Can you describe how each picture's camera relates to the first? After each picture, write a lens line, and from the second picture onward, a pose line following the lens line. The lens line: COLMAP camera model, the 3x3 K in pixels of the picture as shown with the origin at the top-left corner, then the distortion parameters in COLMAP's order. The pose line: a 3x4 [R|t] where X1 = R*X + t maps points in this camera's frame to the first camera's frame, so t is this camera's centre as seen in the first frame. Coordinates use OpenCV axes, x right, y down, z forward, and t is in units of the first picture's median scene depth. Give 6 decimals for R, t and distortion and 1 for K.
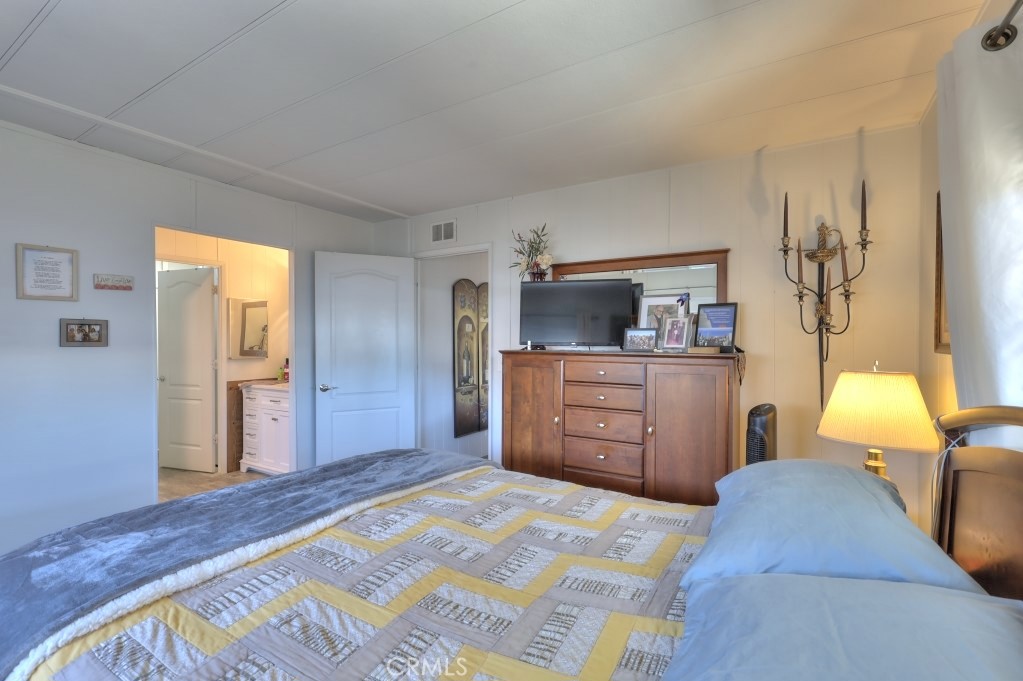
lens RADIAL K [[461.2, 0, 513.9], [0, 461.2, 342.6], [0, 0, 1]] dist [-0.001834, -0.000171]
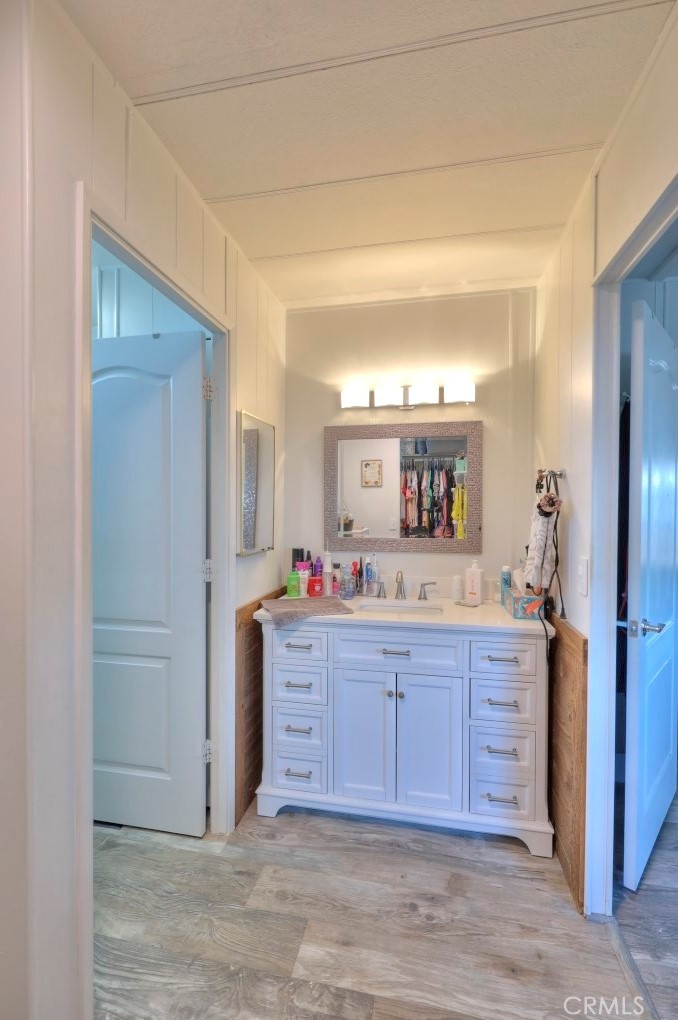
lens RADIAL K [[459.8, 0, 337.3], [0, 459.8, 512.7], [0, 0, 1]] dist [-0.001834, -0.000171]
pose [[0.941167, 0.004503, 0.337912, -0.675935], [-0.005960, 0.999977, 0.003274, -0.005959], [-0.337889, -0.005095, 0.941172, 0.574493]]
